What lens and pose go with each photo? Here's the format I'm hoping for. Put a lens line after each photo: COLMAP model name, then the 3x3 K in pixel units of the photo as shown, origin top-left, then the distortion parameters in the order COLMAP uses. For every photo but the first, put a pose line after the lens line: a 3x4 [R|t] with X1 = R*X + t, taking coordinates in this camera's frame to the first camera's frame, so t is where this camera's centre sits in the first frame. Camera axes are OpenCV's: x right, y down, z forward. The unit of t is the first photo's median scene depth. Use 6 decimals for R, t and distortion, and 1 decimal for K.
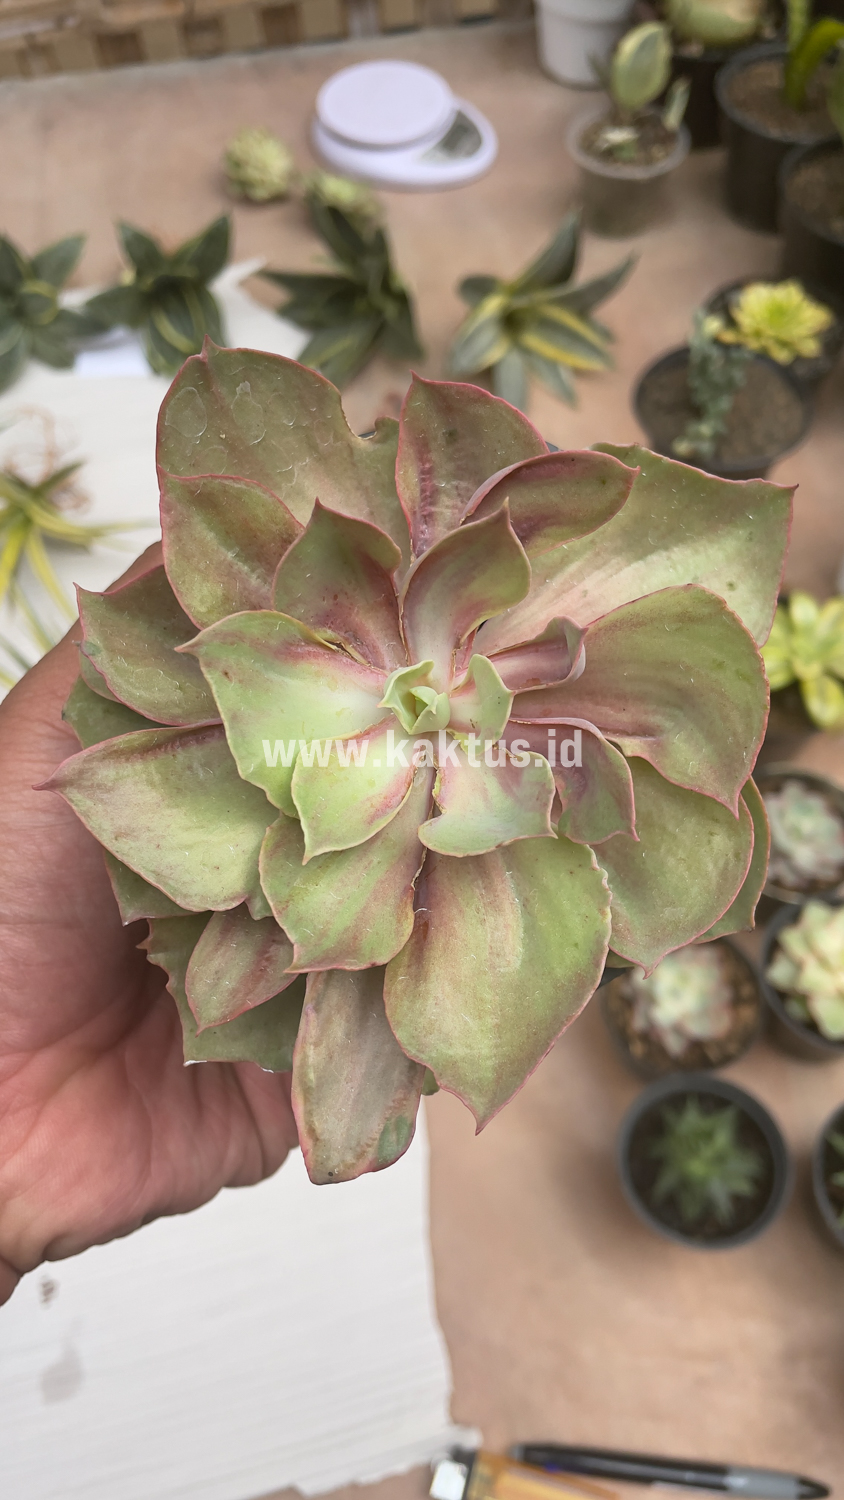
lens RADIAL K [[1179.2, 0, 424.2], [0, 1179.2, 759.5], [0, 0, 1]] dist [0.011488, -0.022362]
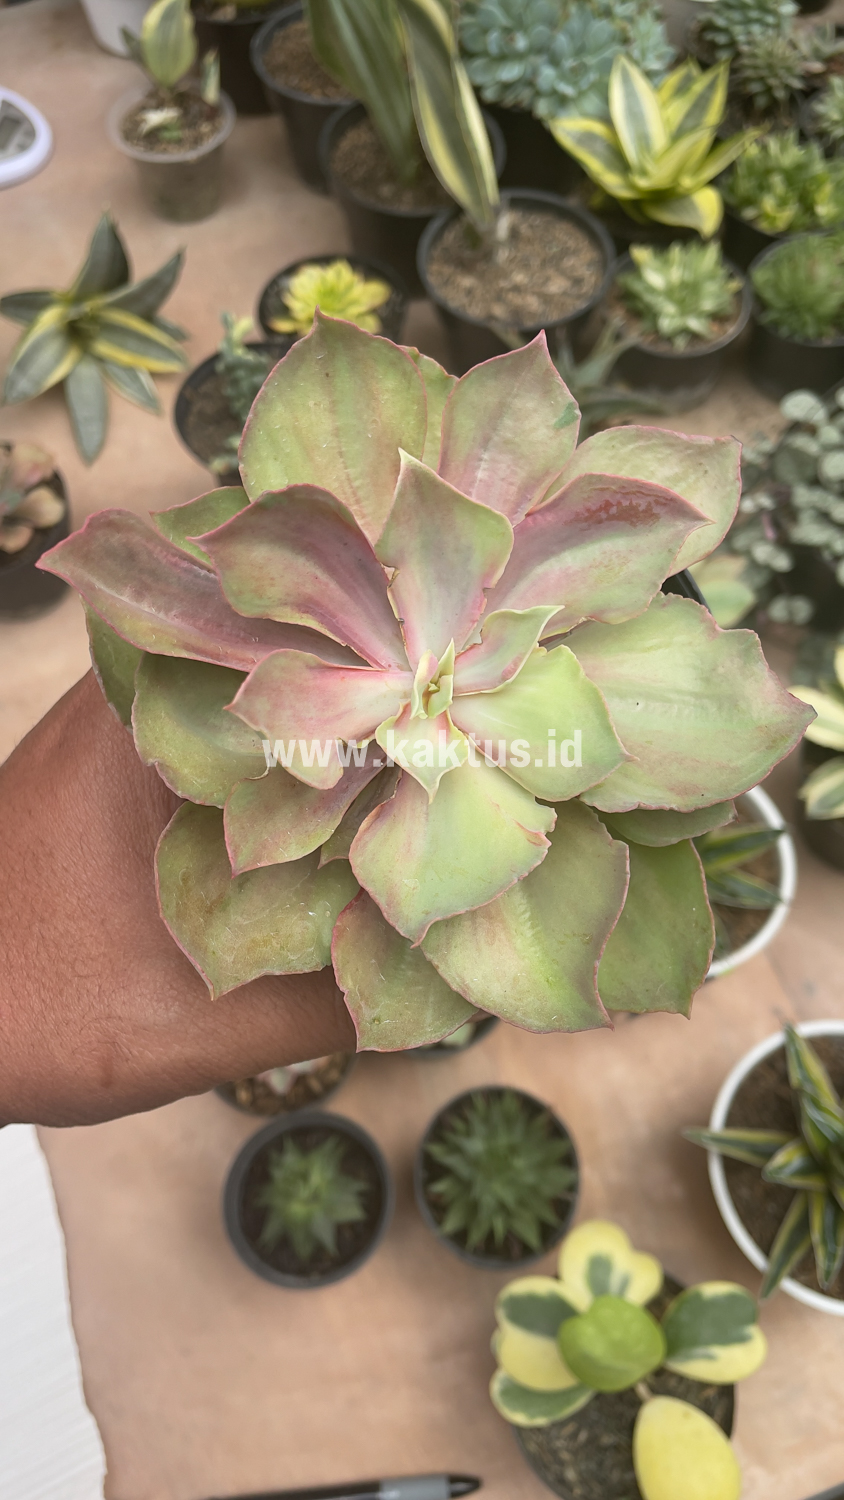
lens RADIAL K [[1180.4, 0, 427.4], [0, 1180.4, 751.5], [0, 0, 1]] dist [0.001462, 0.002772]
pose [[0.976096, -0.179985, 0.121826, 0.180351], [0.172783, 0.982652, 0.067389, -0.054834], [-0.131841, -0.044728, 0.990261, 0.003531]]
